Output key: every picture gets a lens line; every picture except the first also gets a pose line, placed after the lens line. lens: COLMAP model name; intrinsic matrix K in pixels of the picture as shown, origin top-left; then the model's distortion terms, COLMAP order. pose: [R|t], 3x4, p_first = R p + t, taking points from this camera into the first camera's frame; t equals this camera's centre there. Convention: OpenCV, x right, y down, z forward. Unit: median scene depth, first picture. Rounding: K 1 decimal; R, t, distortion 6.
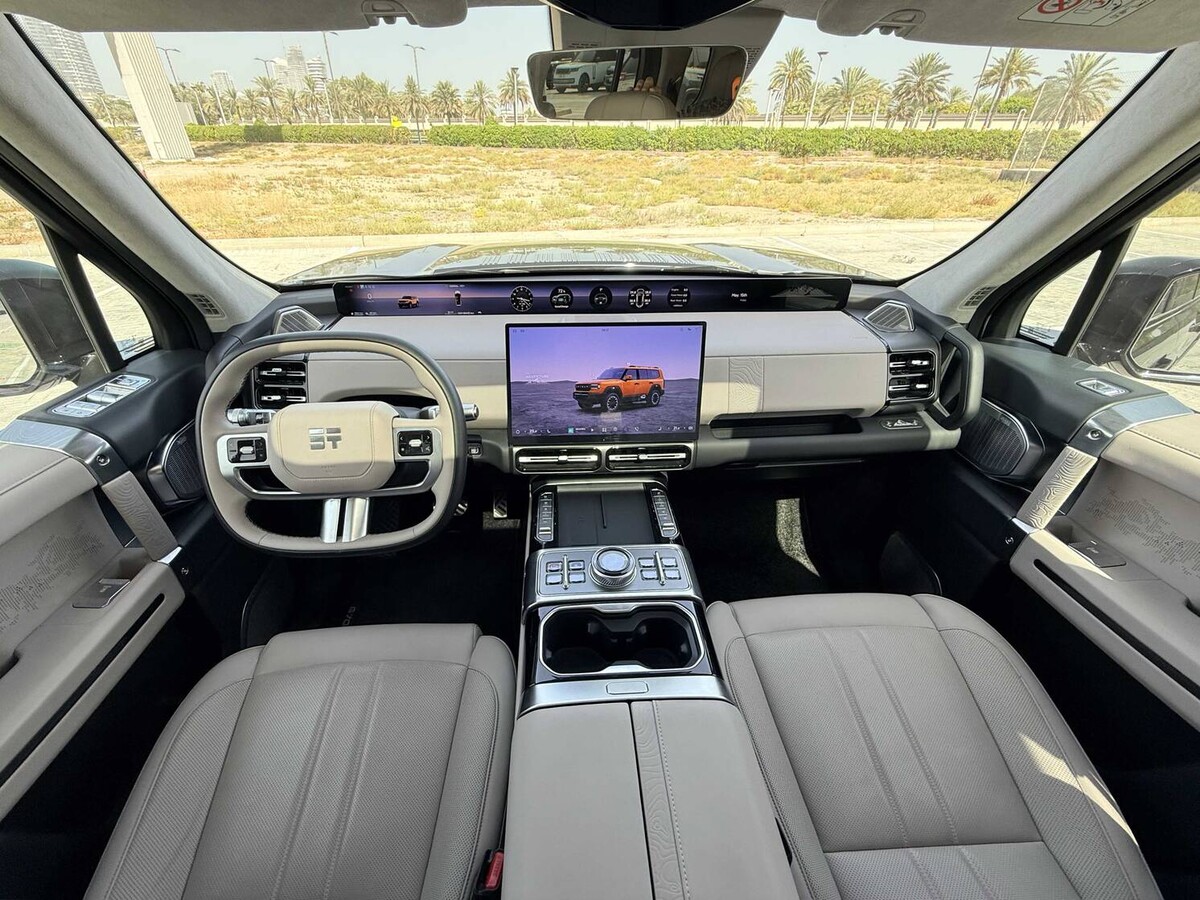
lens RADIAL K [[483.5, 0, 602.3], [0, 483.5, 459.8], [0, 0, 1]] dist [-0.002058, 0.000034]
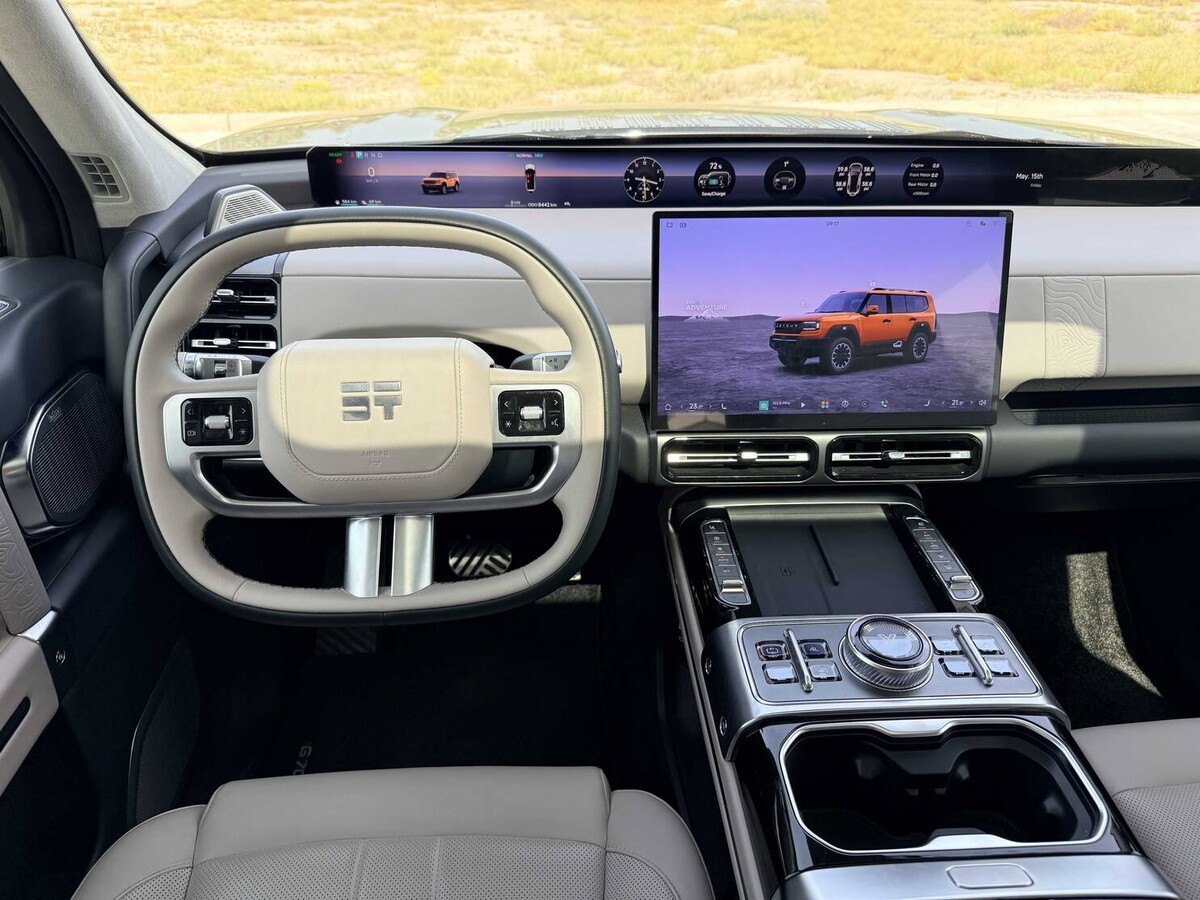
lens RADIAL K [[855.4, 0, 595.7], [0, 855.4, 444.6], [0, 0, 1]] dist [0.011494, -0.023469]
pose [[0.999965, 0.007849, 0.002853, -0.251714], [-0.007584, 0.996485, -0.083427, 0.064154], [-0.003498, 0.083403, 0.996510, 0.041710]]
